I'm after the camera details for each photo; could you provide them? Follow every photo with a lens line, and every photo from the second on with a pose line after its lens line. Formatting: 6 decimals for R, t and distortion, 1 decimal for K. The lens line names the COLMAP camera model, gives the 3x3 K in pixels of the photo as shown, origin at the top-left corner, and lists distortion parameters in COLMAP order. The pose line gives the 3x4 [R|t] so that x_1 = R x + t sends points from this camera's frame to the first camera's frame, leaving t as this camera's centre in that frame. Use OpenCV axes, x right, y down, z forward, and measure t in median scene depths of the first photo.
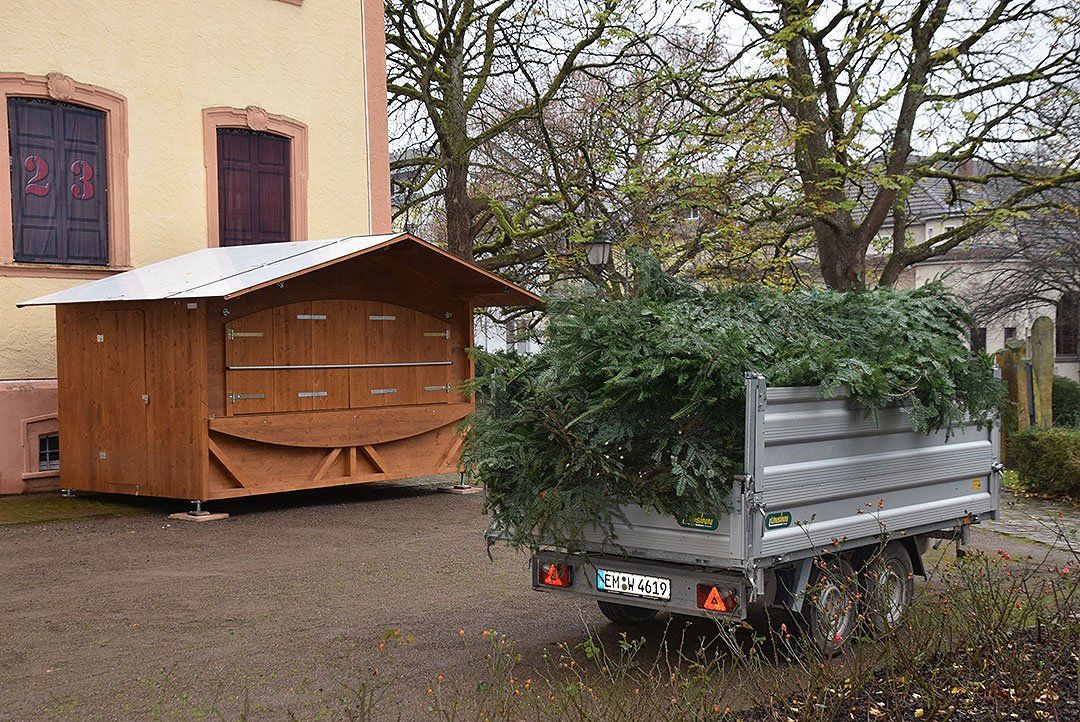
lens RADIAL K [[1233.8, 0, 540.0], [0, 1233.8, 361.0], [0, 0, 1]] dist [0.004237, 0.003845]
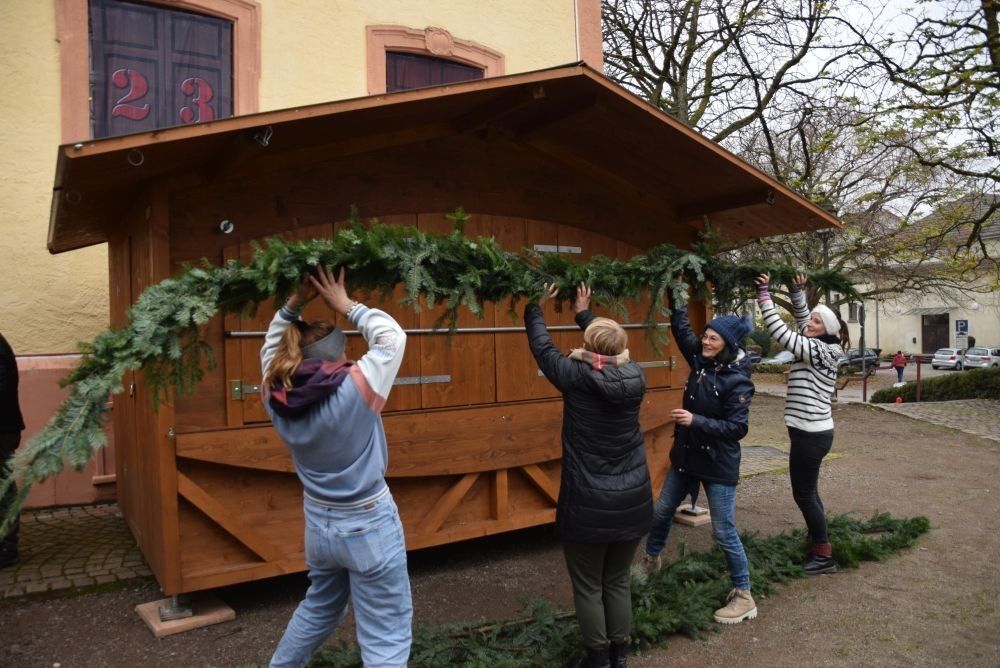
lens RADIAL K [[774.2, 0, 500.0], [0, 774.2, 334.0], [0, 0, 1]] dist [-0.105814, 0.000627]
pose [[0.953143, -0.009950, -0.302356, -0.041140], [0.010454, 0.999945, 0.000050, 0.006008], [0.302339, -0.003208, 0.953195, 0.634283]]
